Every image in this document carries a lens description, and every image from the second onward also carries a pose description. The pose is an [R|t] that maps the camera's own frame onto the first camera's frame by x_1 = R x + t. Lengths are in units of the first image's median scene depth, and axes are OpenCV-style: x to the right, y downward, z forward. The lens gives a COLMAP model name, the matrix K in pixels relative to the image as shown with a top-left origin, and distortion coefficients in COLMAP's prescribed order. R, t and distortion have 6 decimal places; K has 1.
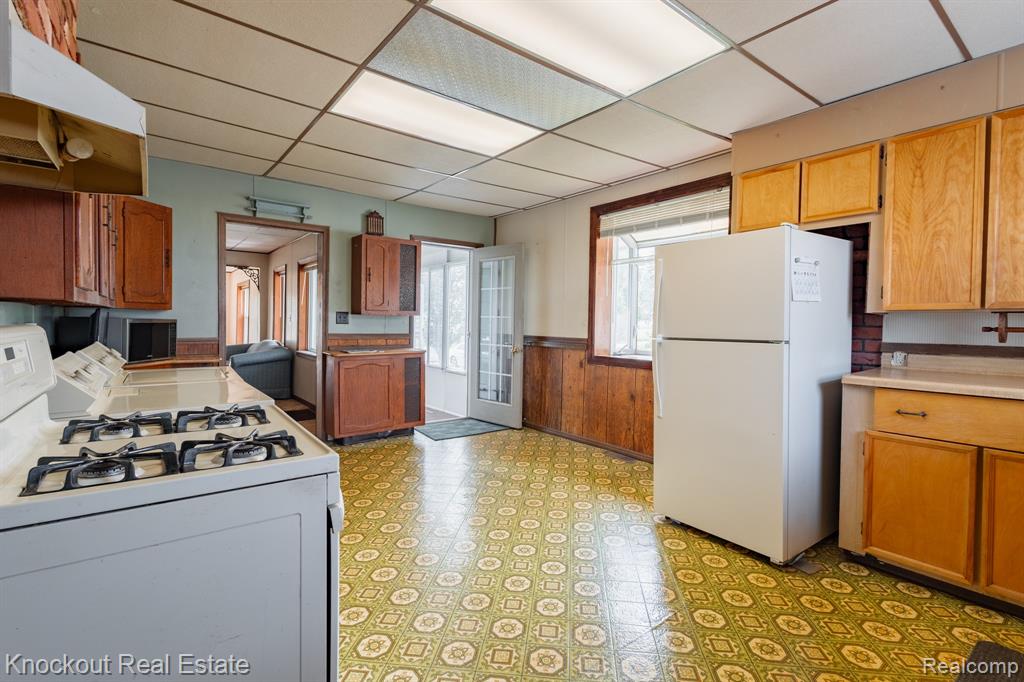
lens RADIAL K [[473.1, 0, 512.6], [0, 473.1, 335.8], [0, 0, 1]] dist [0.007503, -0.002915]
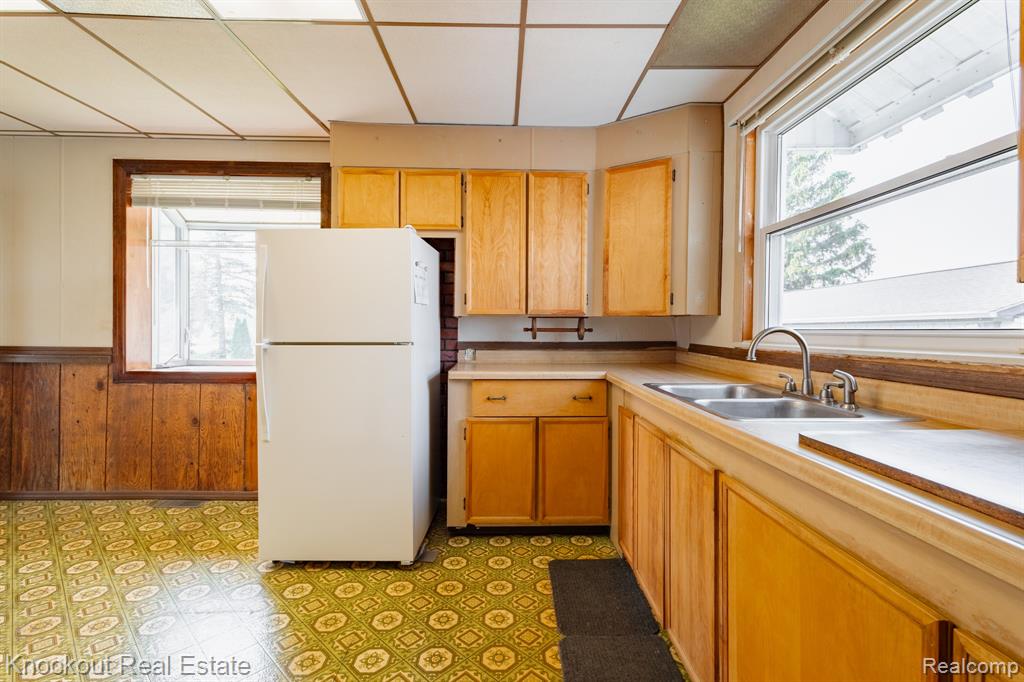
lens RADIAL K [[473.1, 0, 512.7], [0, 473.1, 336.4], [0, 0, 1]] dist [0.007503, -0.002915]
pose [[0.590553, -0.017100, 0.806818, -0.096381], [0.021936, 0.999746, 0.005133, -0.001845], [-0.806701, 0.014667, 0.590778, 0.194755]]
